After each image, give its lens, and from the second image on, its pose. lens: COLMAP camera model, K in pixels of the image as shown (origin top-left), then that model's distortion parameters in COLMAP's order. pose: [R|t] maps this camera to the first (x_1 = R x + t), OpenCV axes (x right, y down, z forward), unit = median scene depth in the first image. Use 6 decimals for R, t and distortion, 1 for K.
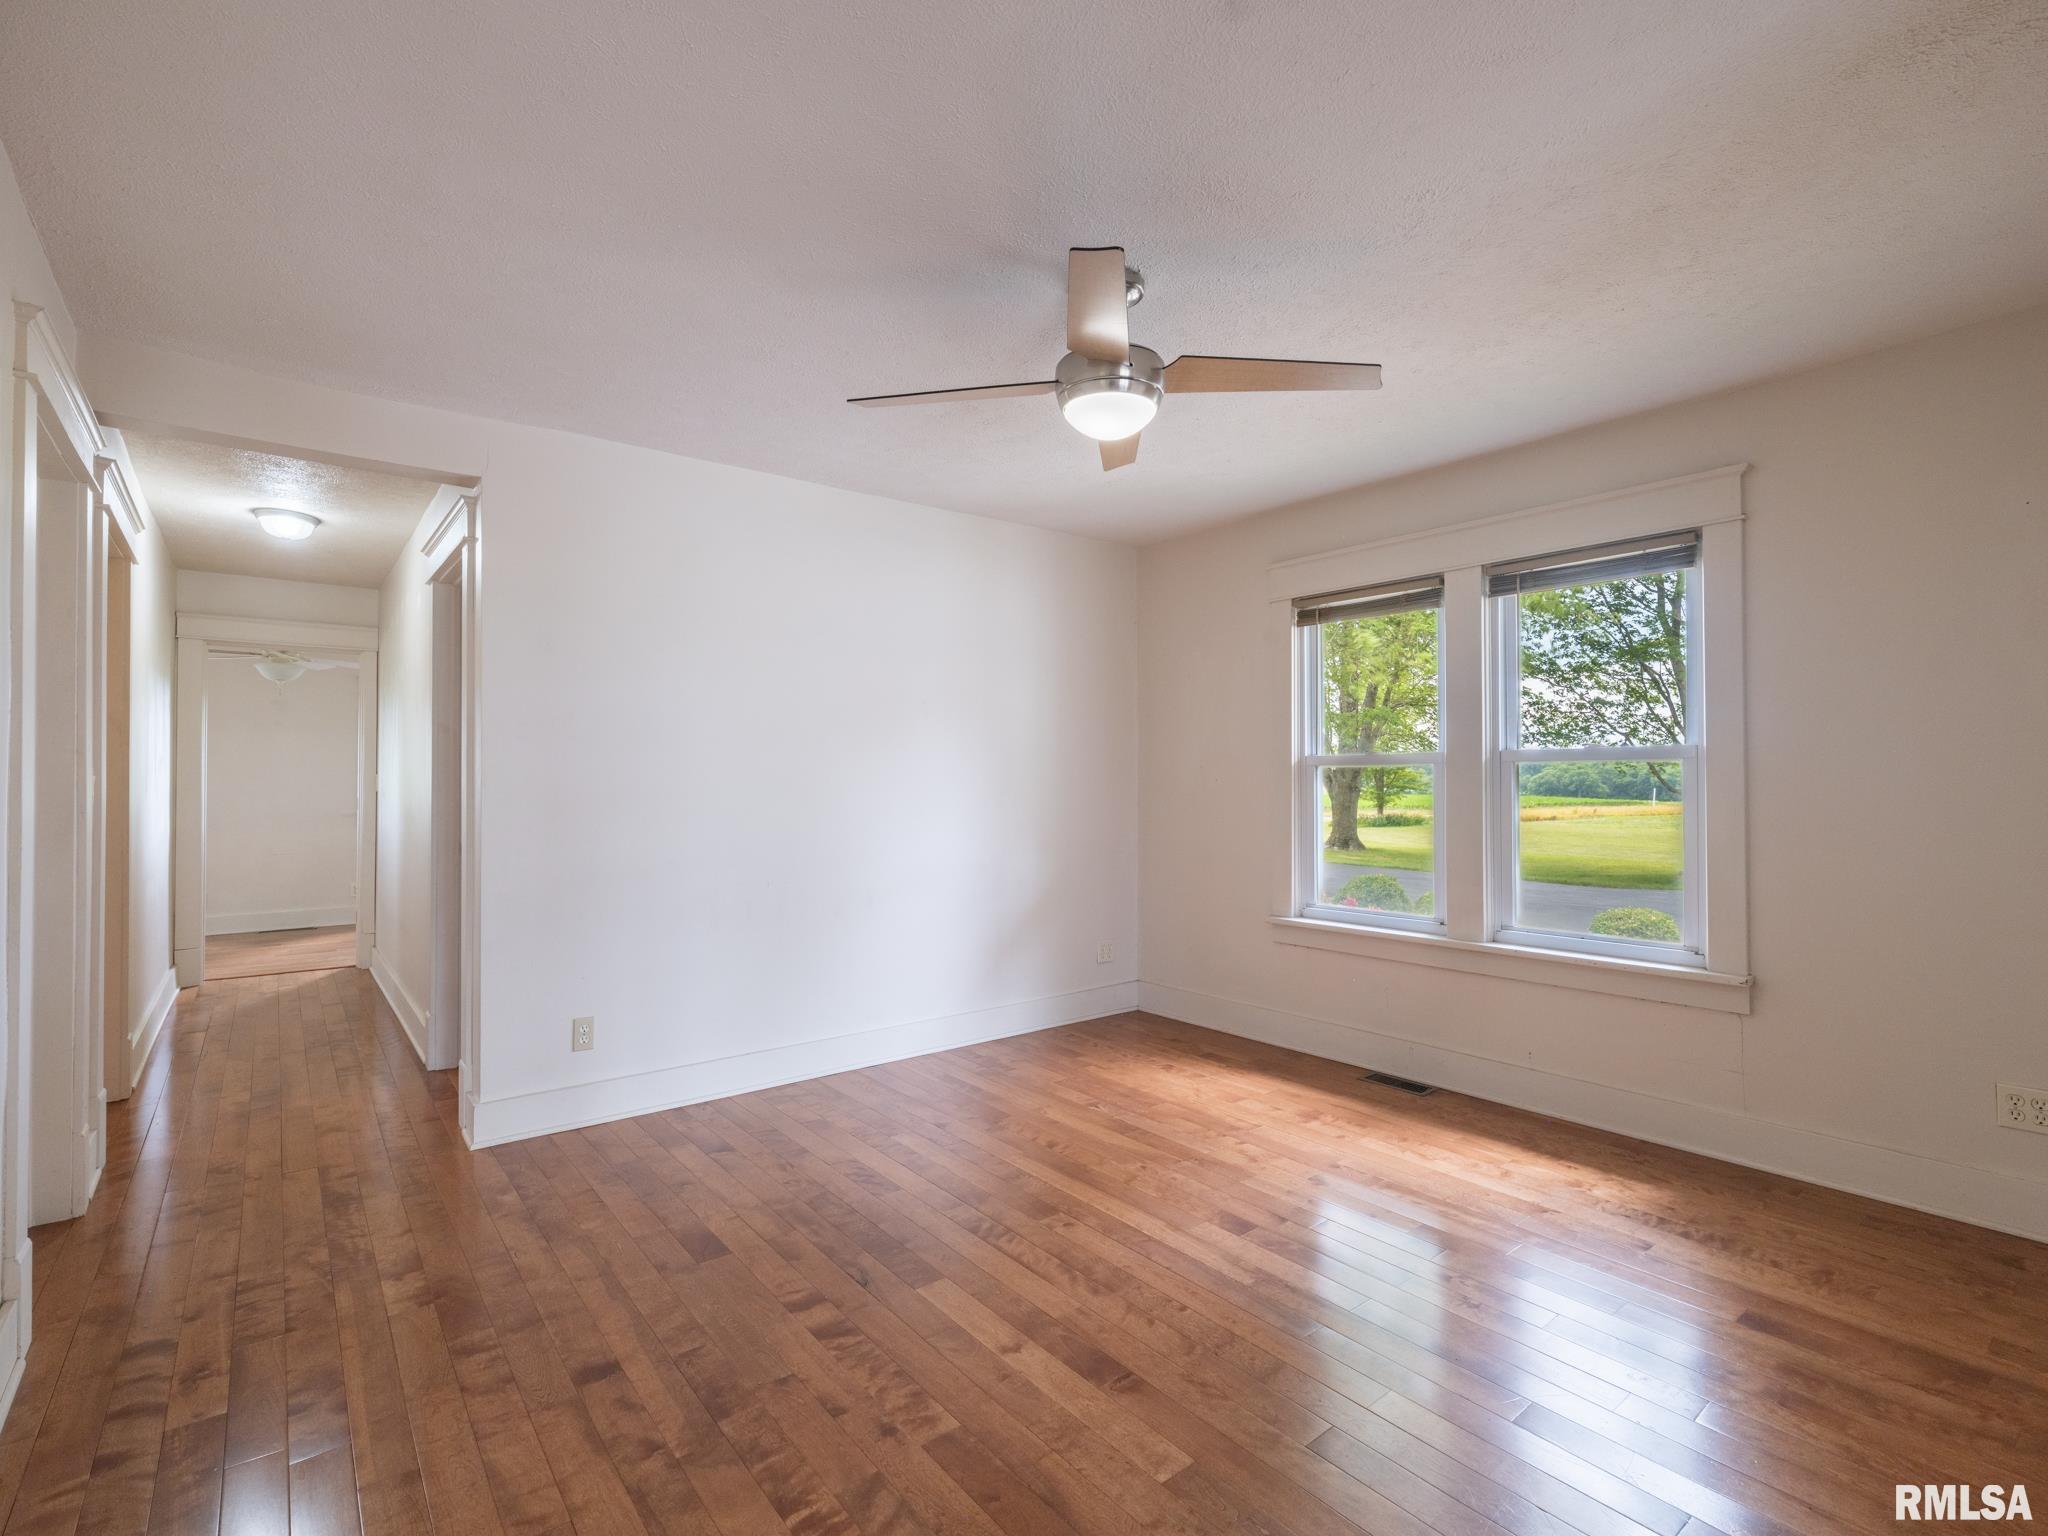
lens RADIAL K [[952.6, 0, 1028.2], [0, 952.6, 777.1], [0, 0, 1]] dist [-0.005394, 0.002963]
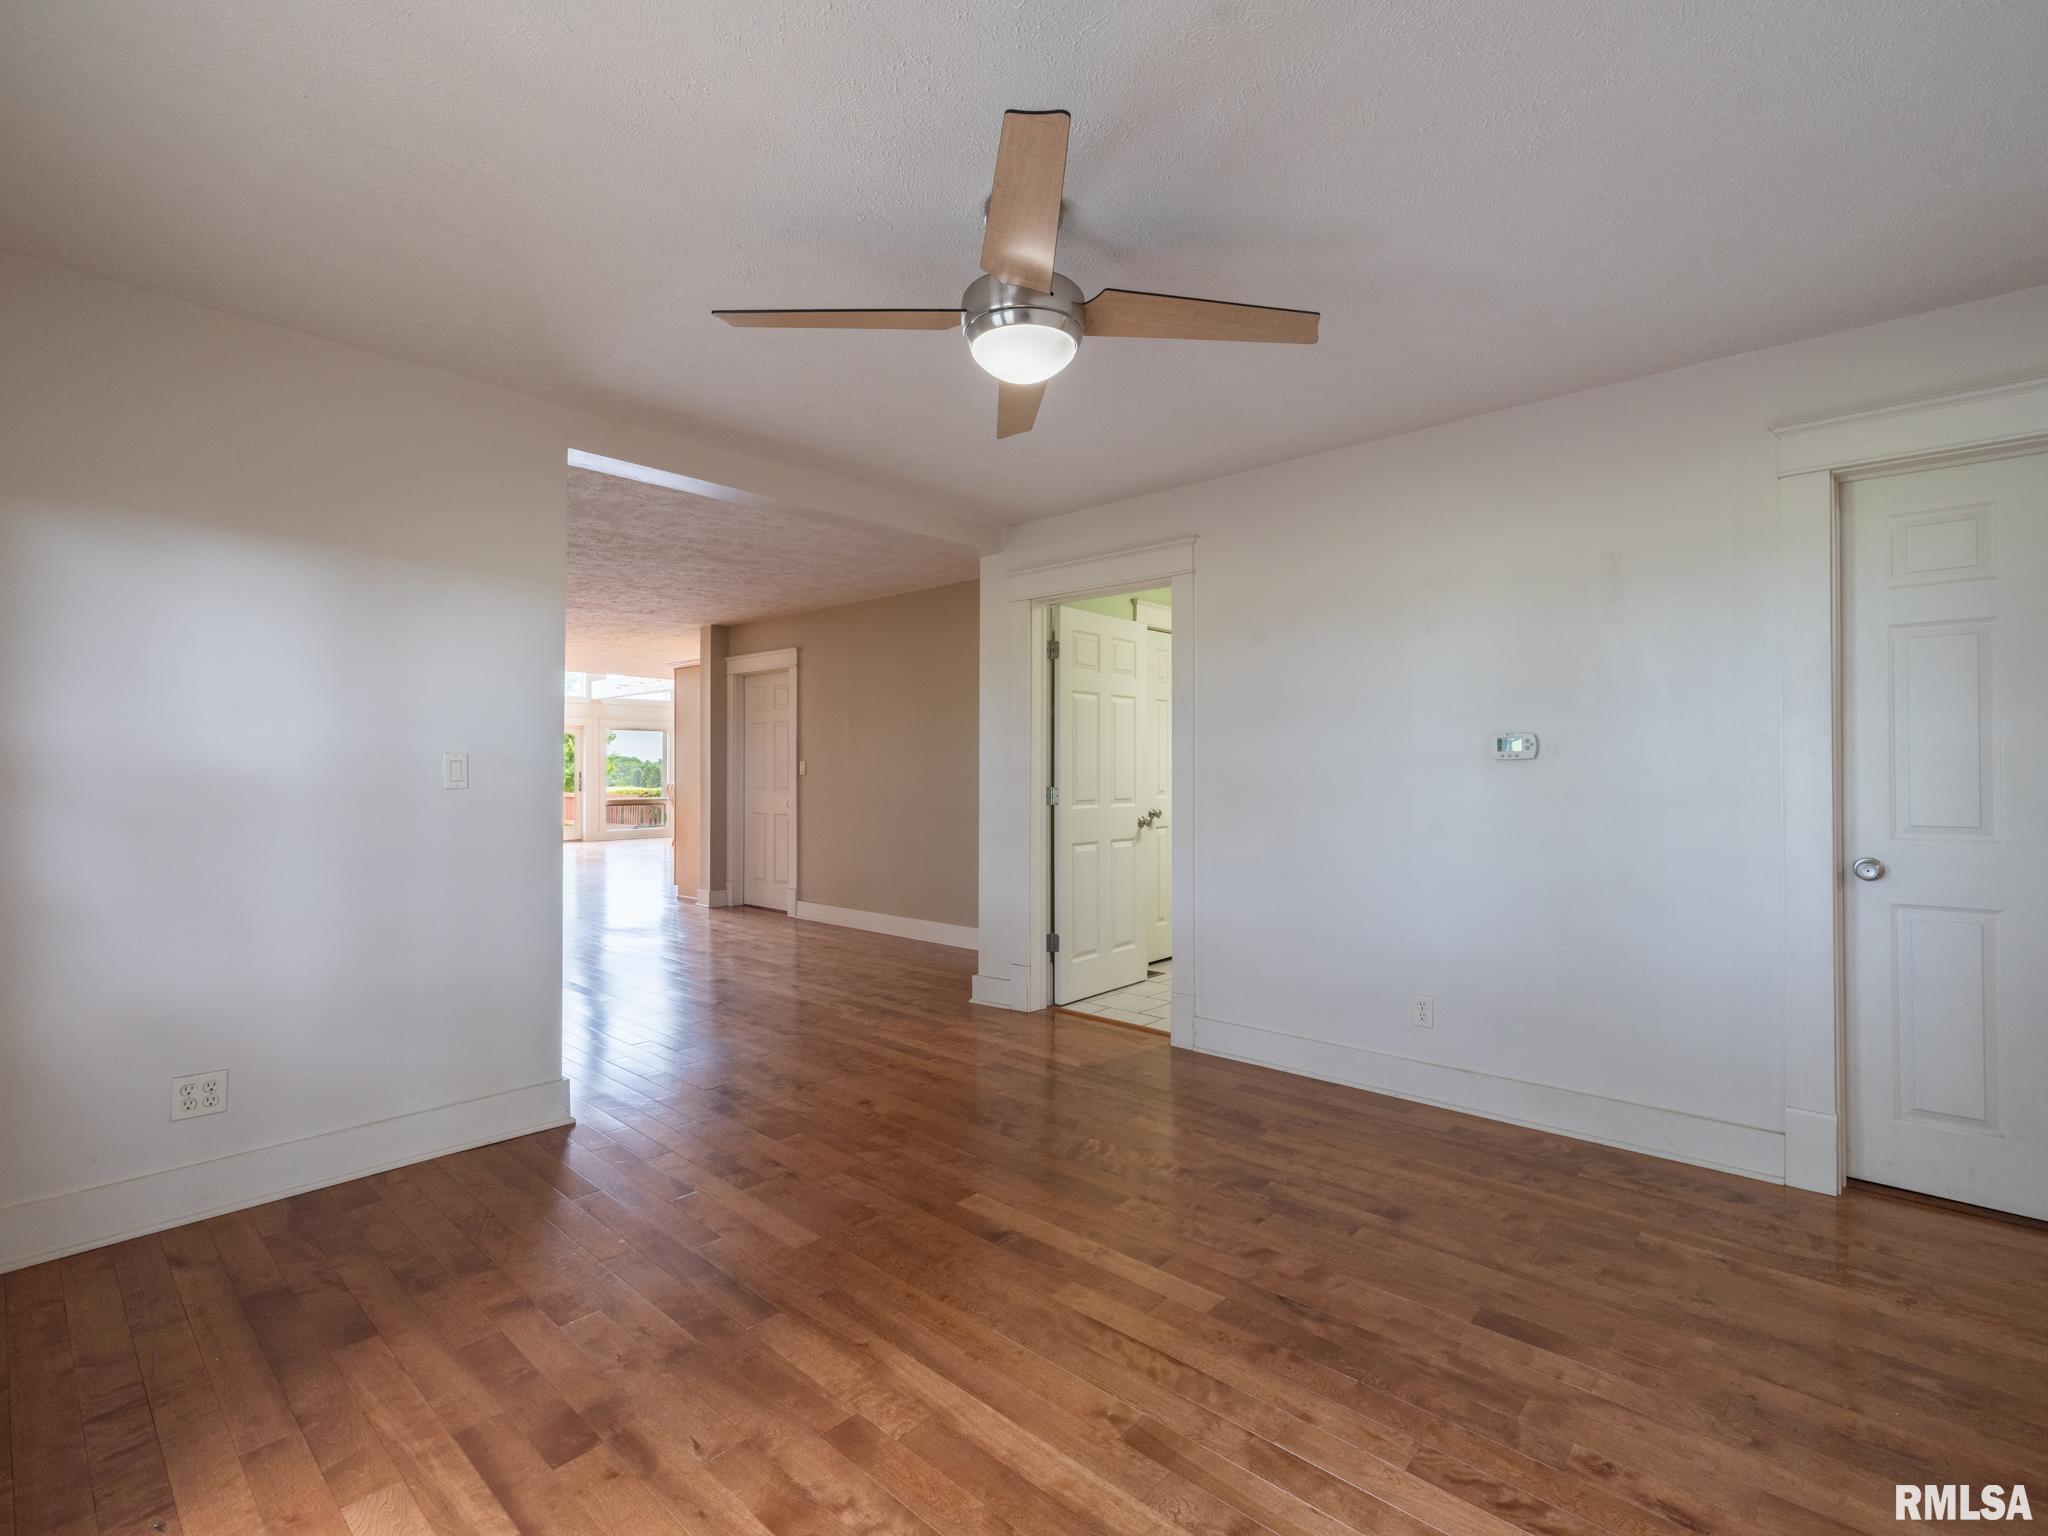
lens RADIAL K [[952.6, 0, 1004.8], [0, 952.6, 783.6], [0, 0, 1]] dist [-0.005394, 0.002963]
pose [[-0.989584, 0.005225, -0.143864, 0.194935], [0.004101, 0.999959, 0.008106, 0.008888], [0.143900, 0.007431, -0.989564, 1.570865]]
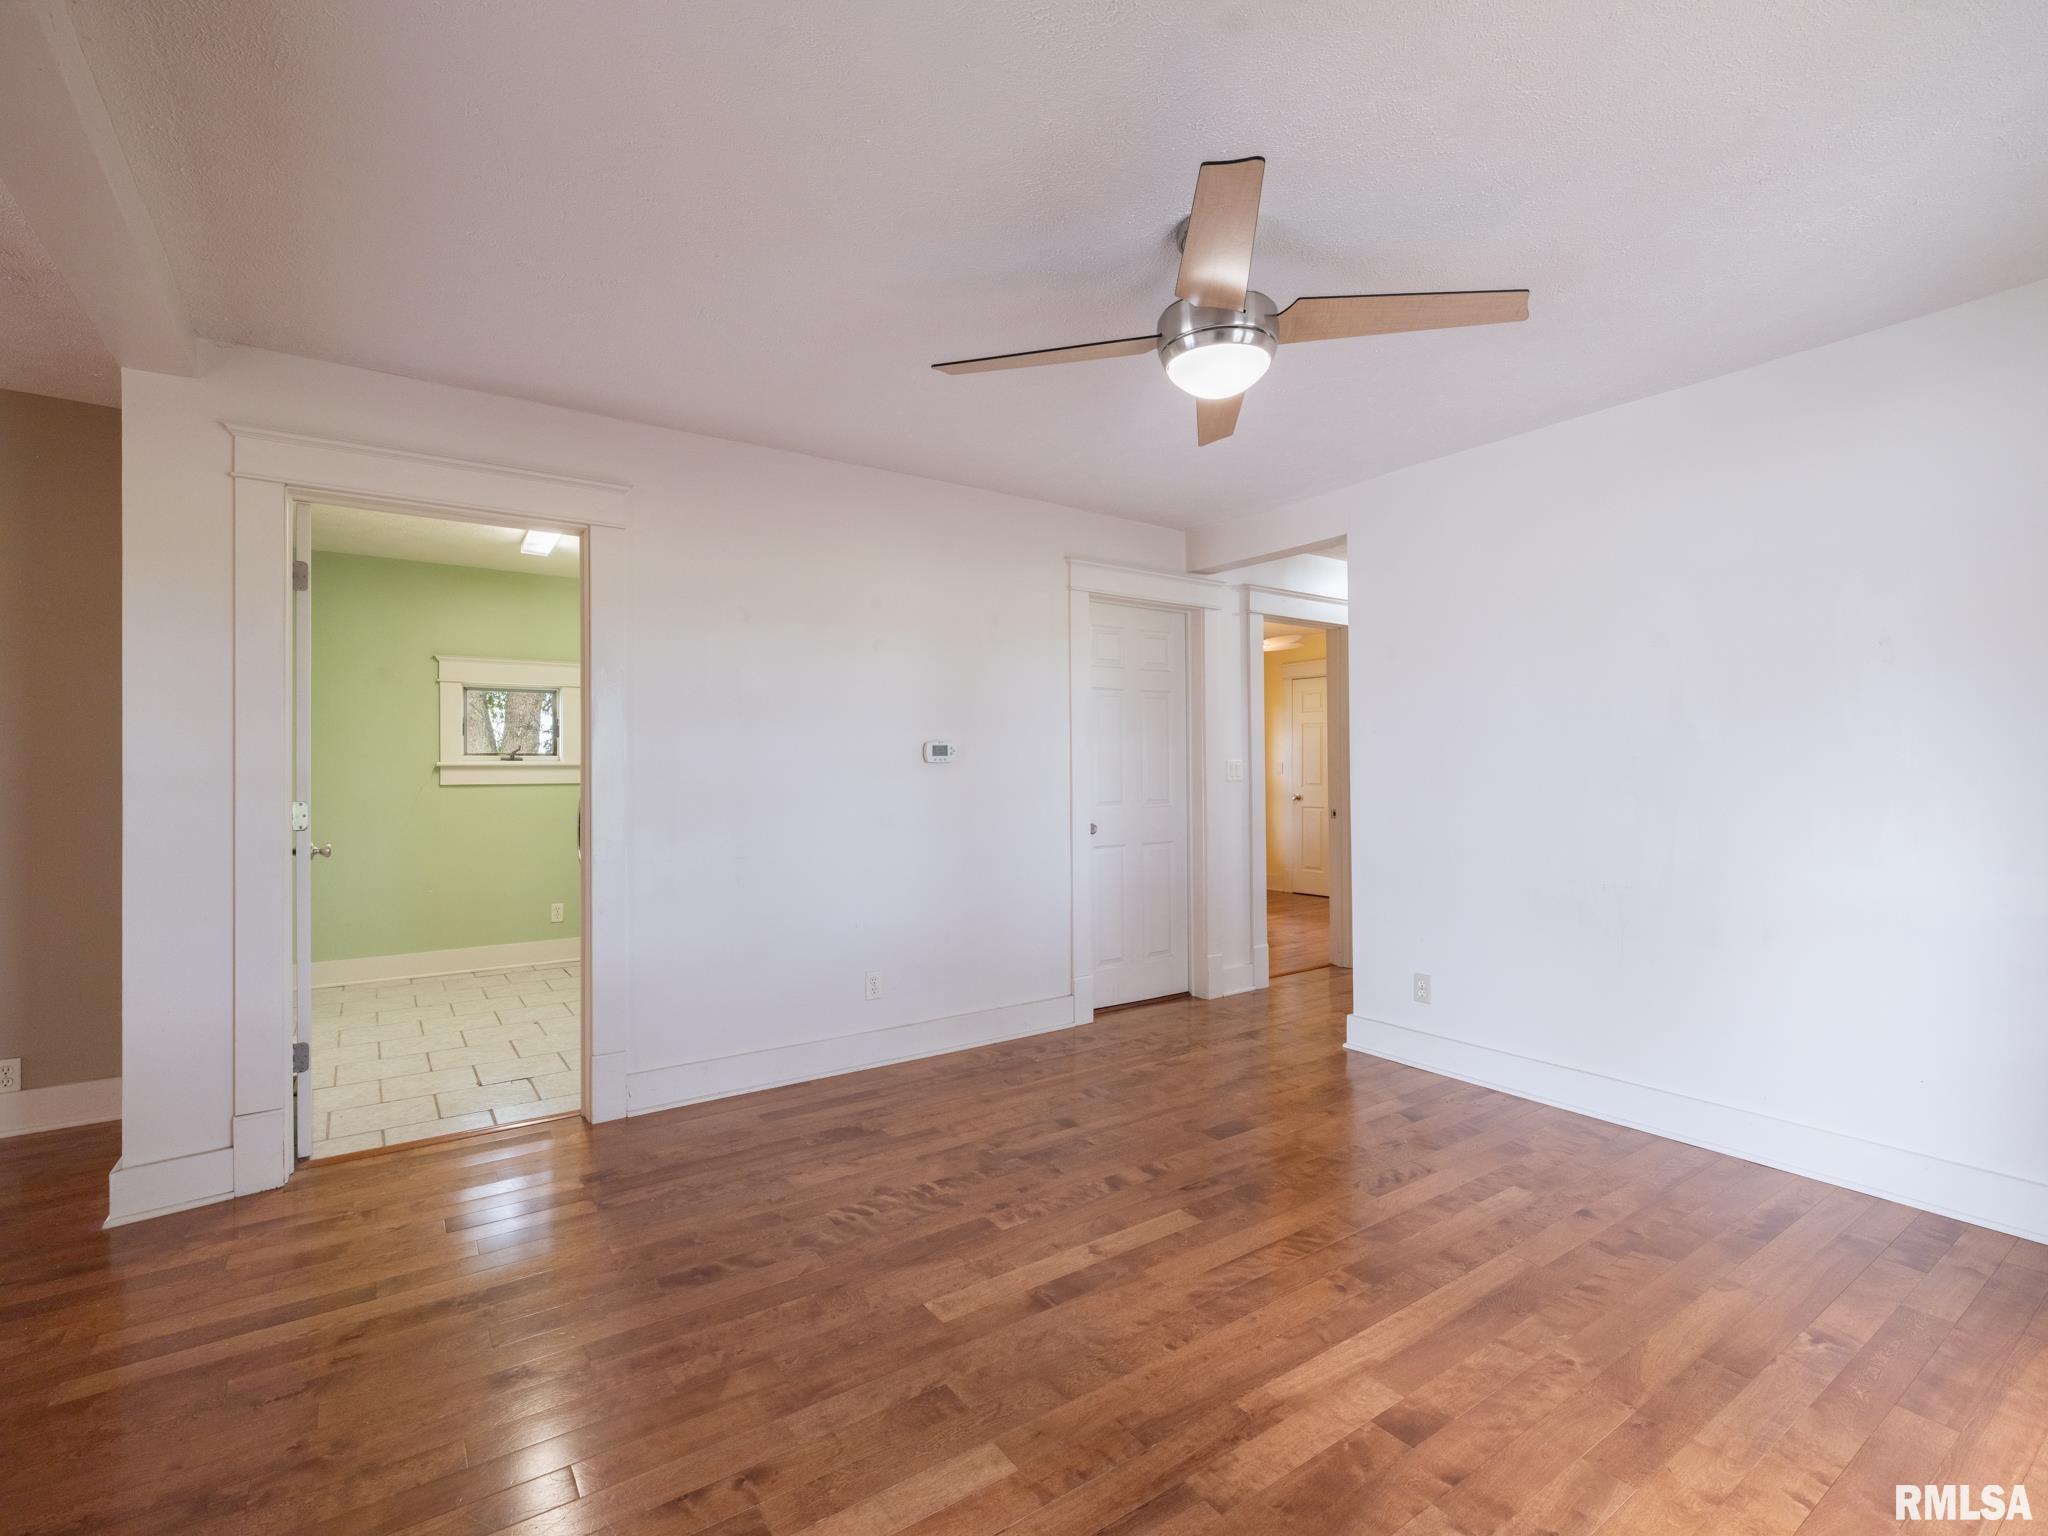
lens RADIAL K [[952.6, 0, 1023.2], [0, 952.6, 762.4], [0, 0, 1]] dist [-0.005394, 0.002963]
pose [[-0.064636, -0.003326, -0.997903, 0.860089], [0.008941, 0.999952, -0.003912, -0.000662], [0.997869, -0.009175, -0.064603, 0.729911]]
